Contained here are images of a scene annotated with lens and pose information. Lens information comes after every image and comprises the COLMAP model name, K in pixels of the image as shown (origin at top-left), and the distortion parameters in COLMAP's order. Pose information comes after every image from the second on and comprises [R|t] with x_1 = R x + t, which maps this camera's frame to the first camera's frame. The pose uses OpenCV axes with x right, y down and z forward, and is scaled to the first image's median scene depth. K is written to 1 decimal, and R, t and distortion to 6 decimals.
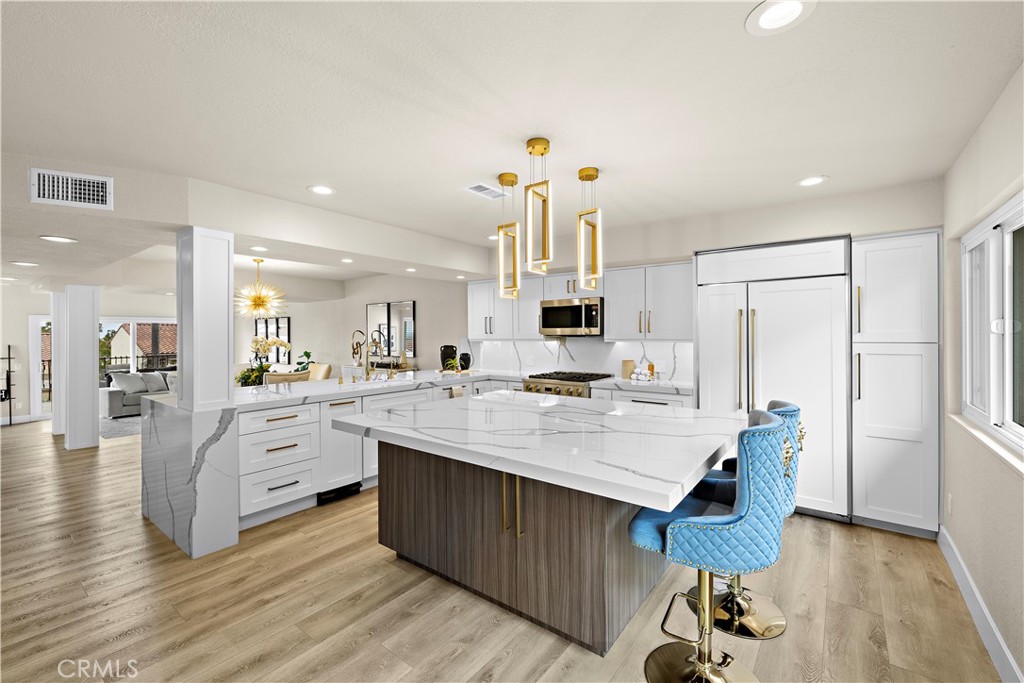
lens RADIAL K [[433.3, 0, 515.1], [0, 433.3, 335.4], [0, 0, 1]] dist [-0.000619, 0.000822]
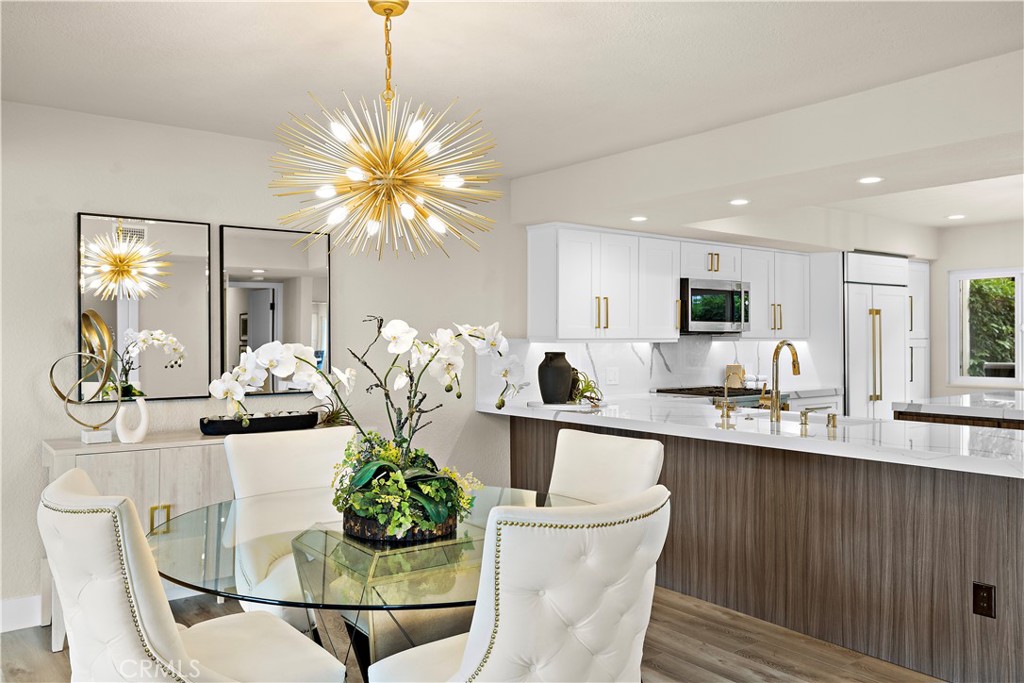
lens RADIAL K [[805.0, 0, 509.7], [0, 805.0, 342.4], [0, 0, 1]] dist [0.008597, -0.005917]
pose [[0.264054, 0.002532, 0.964504, -1.044087], [0.006745, 0.999967, -0.004472, 0.016980], [-0.964484, 0.007686, 0.264029, 0.851417]]
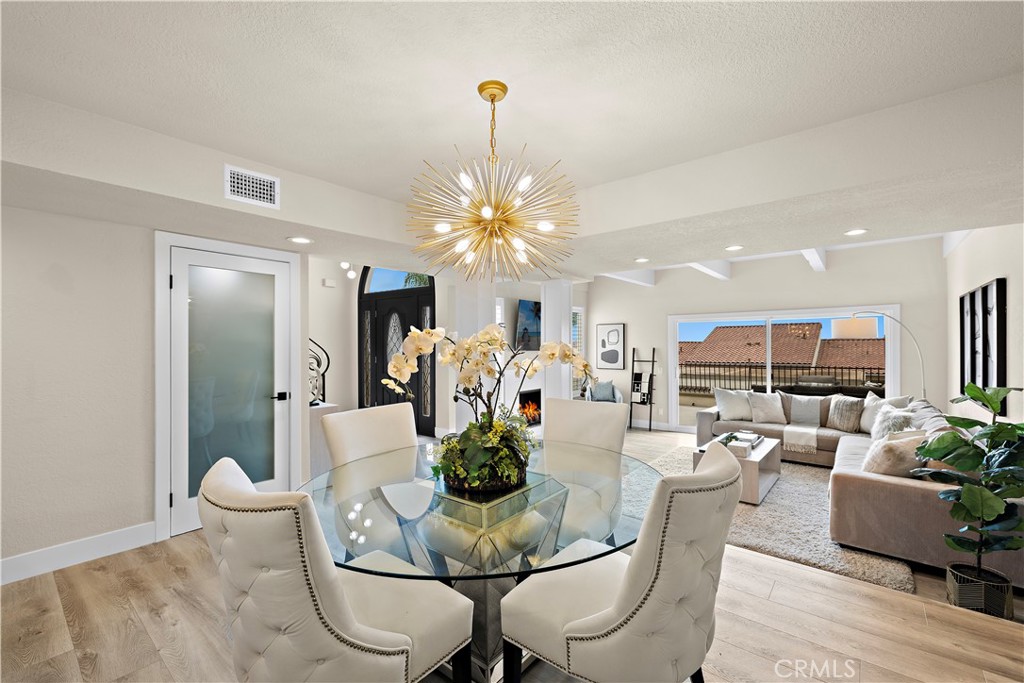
lens RADIAL K [[433.3, 0, 516.1], [0, 433.3, 343.5], [0, 0, 1]] dist [-0.000619, 0.000822]
pose [[-0.032024, 0.004659, -0.999476, -0.271269], [0.000798, 0.999989, 0.004636, 0.011110], [0.999487, -0.000649, -0.032028, 1.058140]]
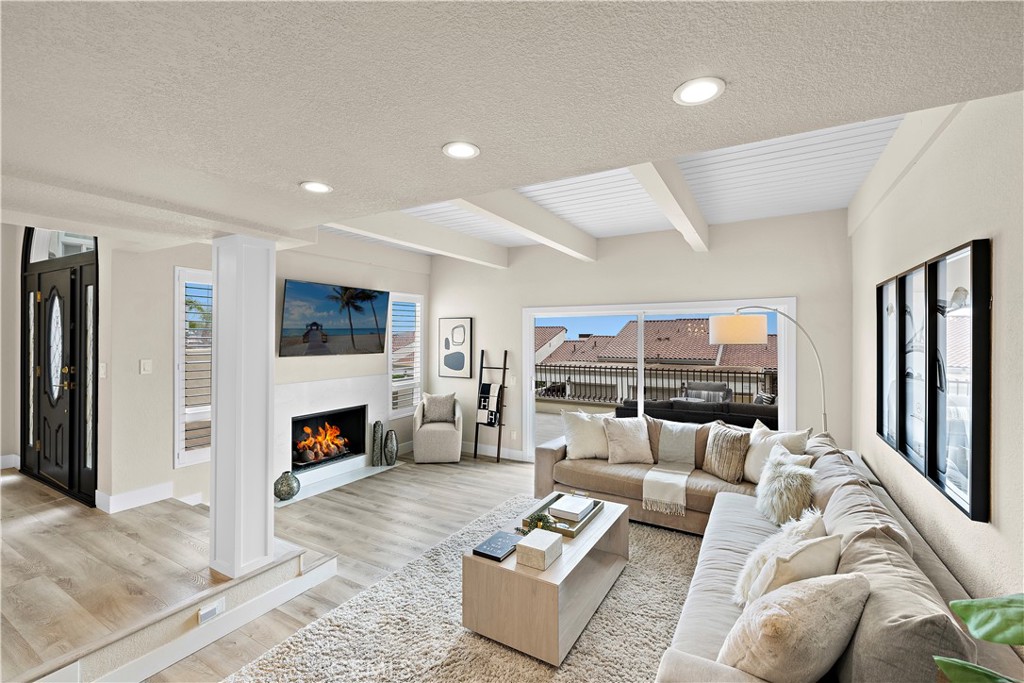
lens RADIAL K [[433.3, 0, 520.0], [0, 433.3, 334.7], [0, 0, 1]] dist [-0.000619, 0.000822]
pose [[0.130003, 0.003081, -0.991509, -0.641026], [-0.007354, 0.999971, 0.002143, -0.008825], [0.991486, 0.007013, 0.130022, 1.359811]]
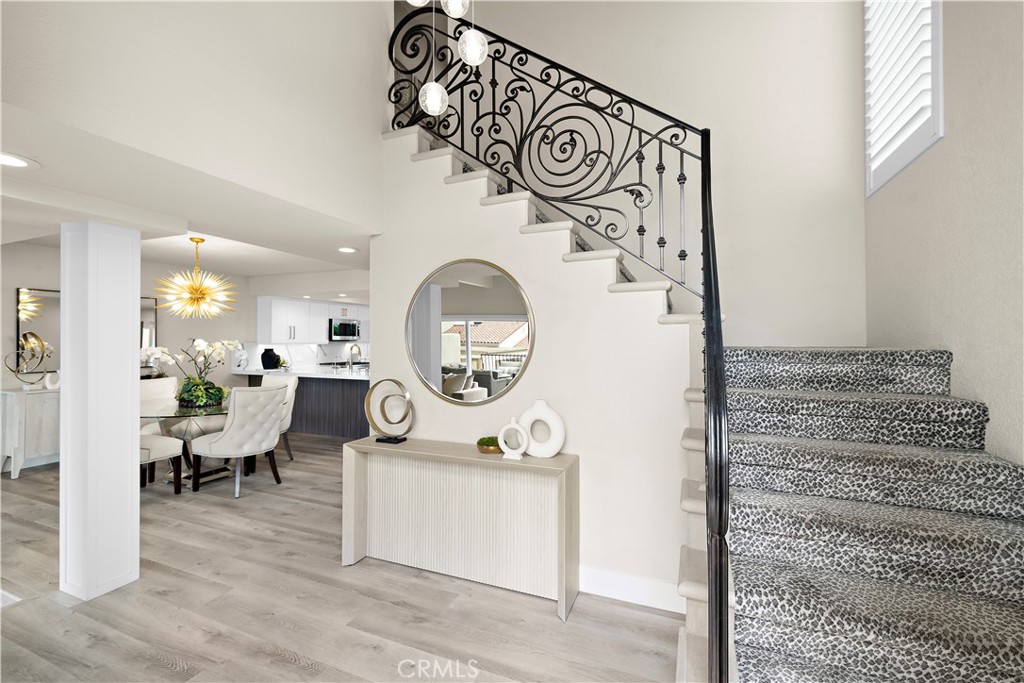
lens RADIAL K [[433.3, 0, 514.1], [0, 433.3, 337.1], [0, 0, 1]] dist [-0.000619, 0.000822]
pose [[-0.260413, 0.013374, 0.965405, -1.513454], [0.006814, 0.999905, -0.012014, 0.010905], [-0.965473, 0.003450, -0.260479, 0.693159]]
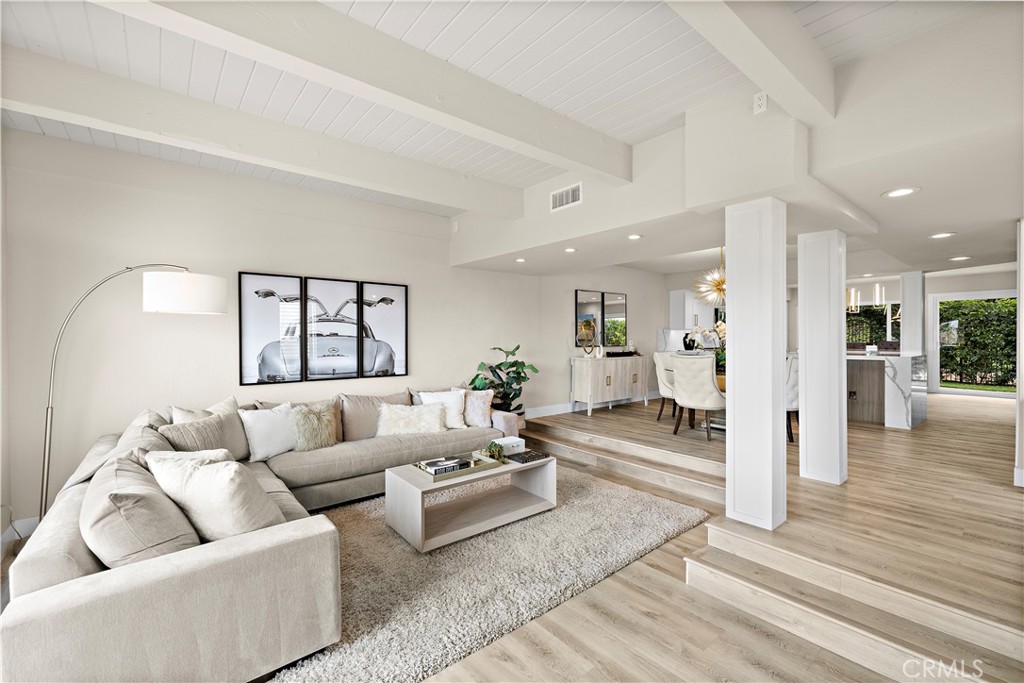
lens RADIAL K [[433.3, 0, 515.0], [0, 433.3, 340.8], [0, 0, 1]] dist [-0.000619, 0.000822]
pose [[0.232242, -0.002259, 0.972655, -1.708932], [0.008576, 0.999963, 0.000274, 0.044460], [-0.972620, 0.008278, 0.232253, 1.268205]]
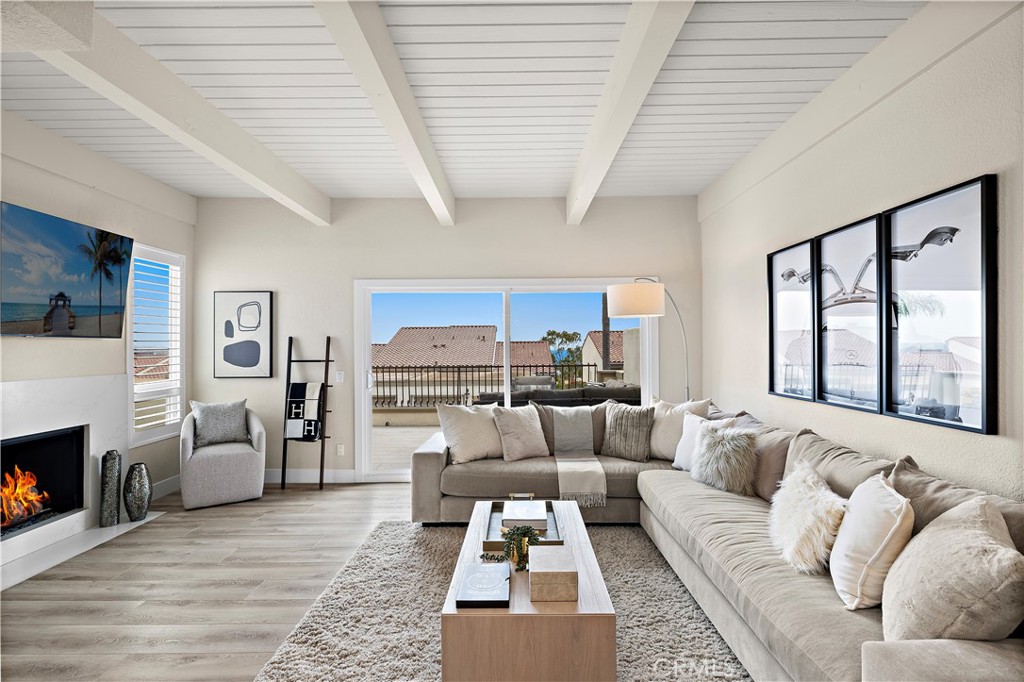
lens RADIAL K [[466.2, 0, 510.9], [0, 466.2, 344.9], [0, 0, 1]] dist [-0.005617, 0.000757]
pose [[0.598261, -0.003367, -0.801294, -0.827991], [-0.000689, 0.999989, -0.004716, 0.051479], [0.801301, 0.003374, 0.598252, 1.222986]]
